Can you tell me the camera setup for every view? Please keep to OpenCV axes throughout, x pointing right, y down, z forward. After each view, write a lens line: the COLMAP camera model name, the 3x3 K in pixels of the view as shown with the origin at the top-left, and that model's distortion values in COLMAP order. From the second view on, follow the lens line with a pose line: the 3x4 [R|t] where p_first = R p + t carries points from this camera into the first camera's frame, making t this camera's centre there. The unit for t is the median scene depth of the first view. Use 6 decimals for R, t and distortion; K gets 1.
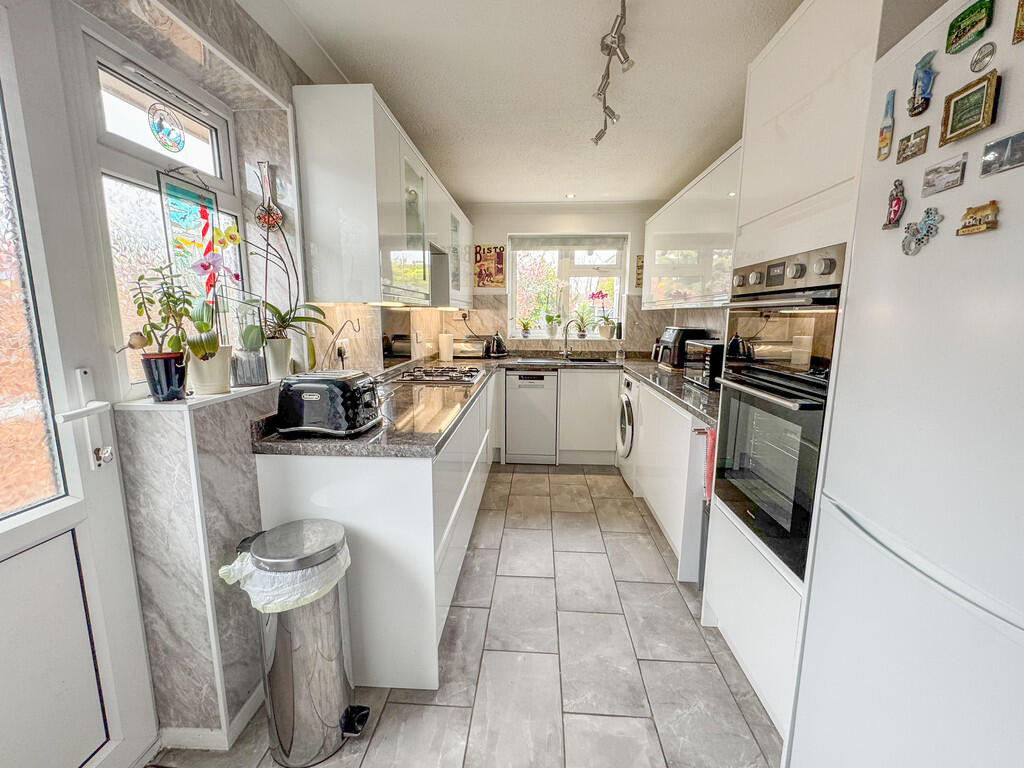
lens RADIAL K [[413.9, 0, 512.9], [0, 413.9, 381.4], [0, 0, 1]] dist [-0.002368, -0.000316]
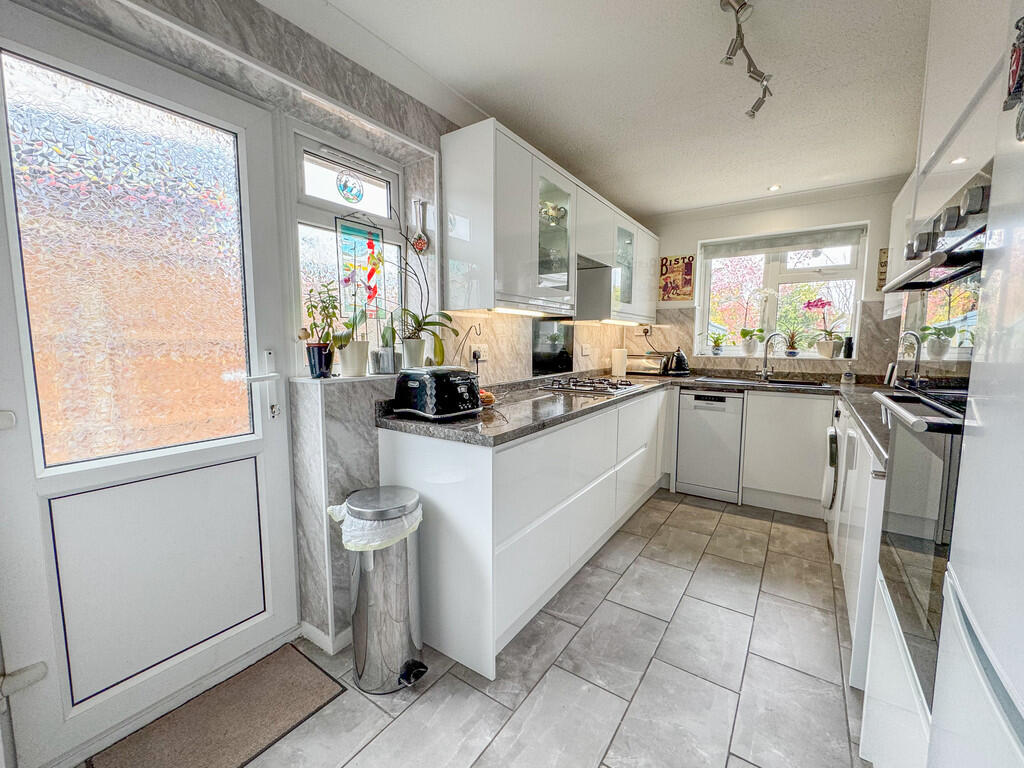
lens RADIAL K [[413.9, 0, 530.6], [0, 413.9, 384.1], [0, 0, 1]] dist [-0.002368, -0.000316]
pose [[0.866462, 0.047248, -0.497002, 0.347376], [-0.074892, 0.996548, -0.035828, 0.046970], [0.493593, 0.068265, 0.867010, 0.110593]]
